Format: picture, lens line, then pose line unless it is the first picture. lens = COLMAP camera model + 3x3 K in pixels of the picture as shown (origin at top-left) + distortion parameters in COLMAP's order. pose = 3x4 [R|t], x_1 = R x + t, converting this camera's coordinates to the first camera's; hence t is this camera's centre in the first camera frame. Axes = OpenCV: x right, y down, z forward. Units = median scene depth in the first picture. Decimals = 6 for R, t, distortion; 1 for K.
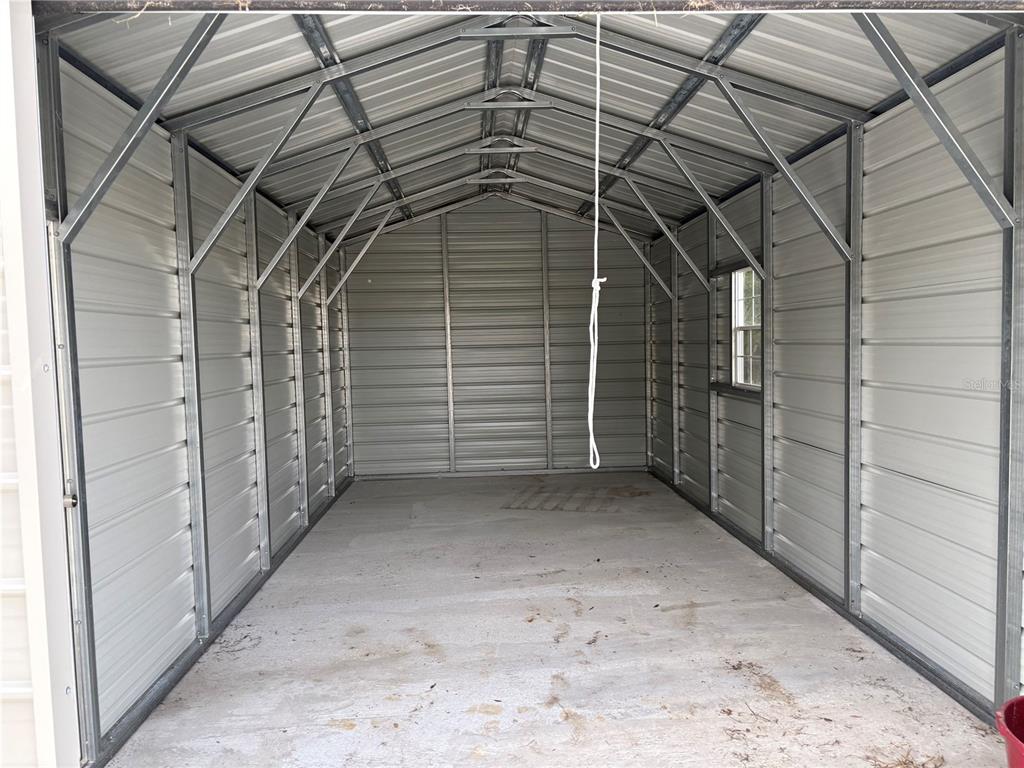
lens RADIAL K [[769.7, 0, 497.5], [0, 769.7, 387.8], [0, 0, 1]] dist [0.010484, -0.004339]
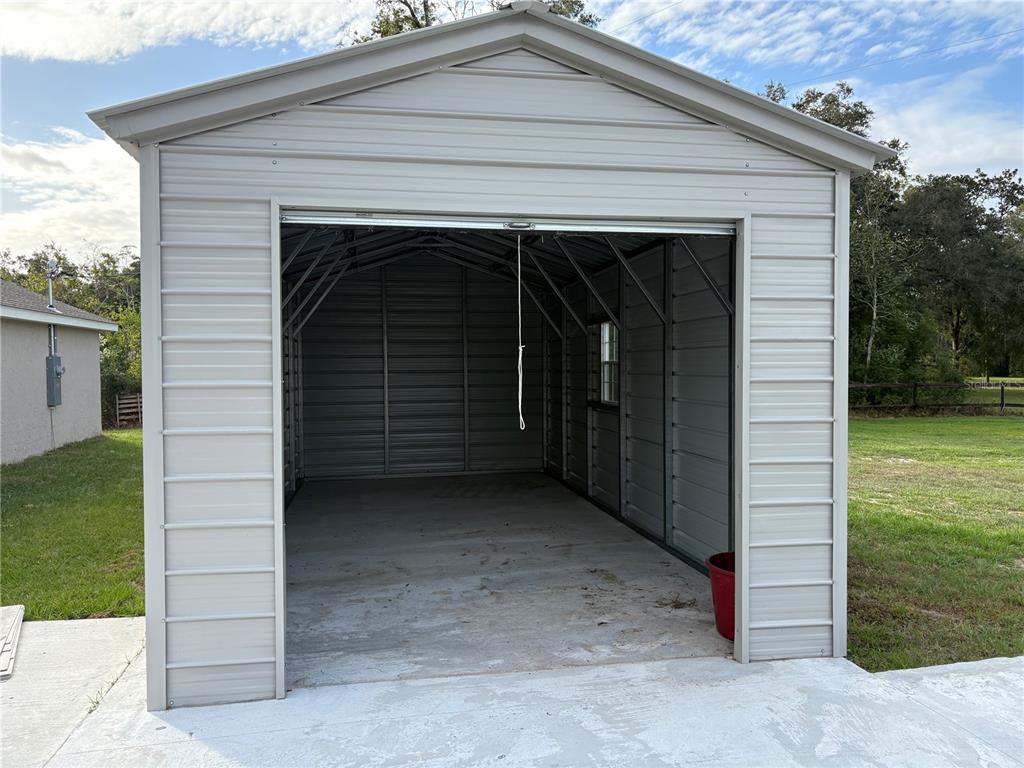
lens RADIAL K [[769.7, 0, 515.6], [0, 769.7, 389.0], [0, 0, 1]] dist [0.010484, -0.004339]
pose [[0.988498, 0.012090, 0.150749, -0.066293], [-0.007400, 0.999472, -0.031632, 0.018318], [-0.151052, 0.030152, 0.988066, -0.383720]]
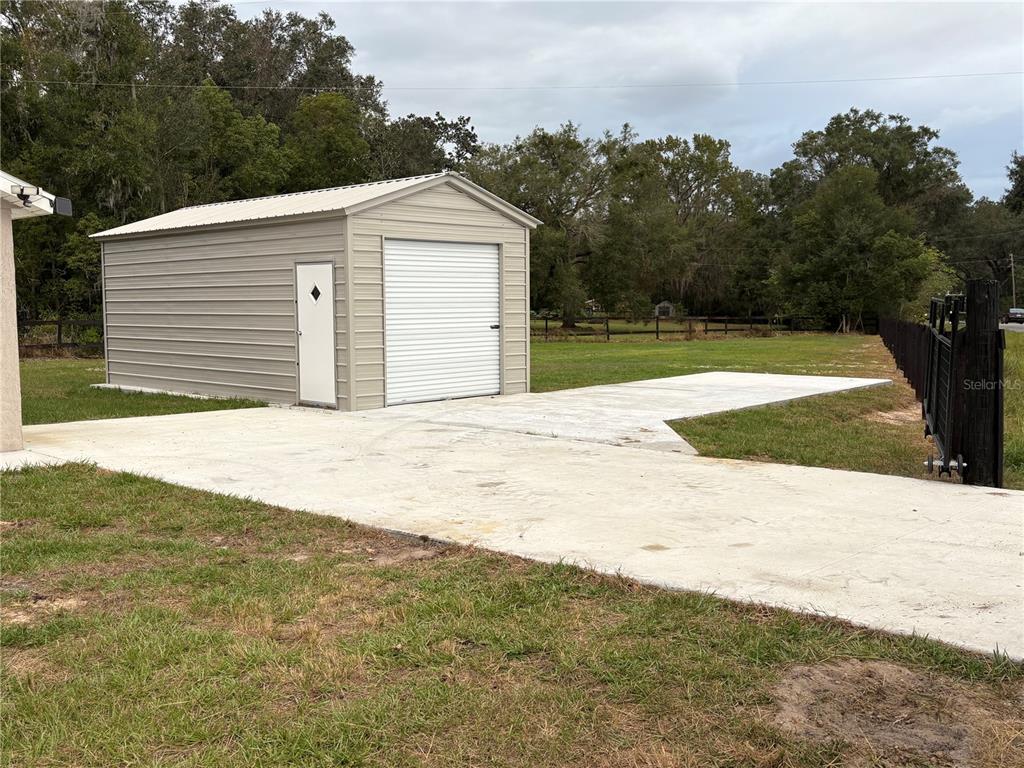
lens RADIAL K [[987.0, 0, 513.3], [0, 987.0, 385.5], [0, 0, 1]] dist [0.028060, 0.000000]
pose [[0.705253, -0.041142, 0.707761, -4.373863], [0.033568, 0.999133, 0.024630, 0.399223], [-0.708161, 0.006388, 0.706022, -3.781354]]
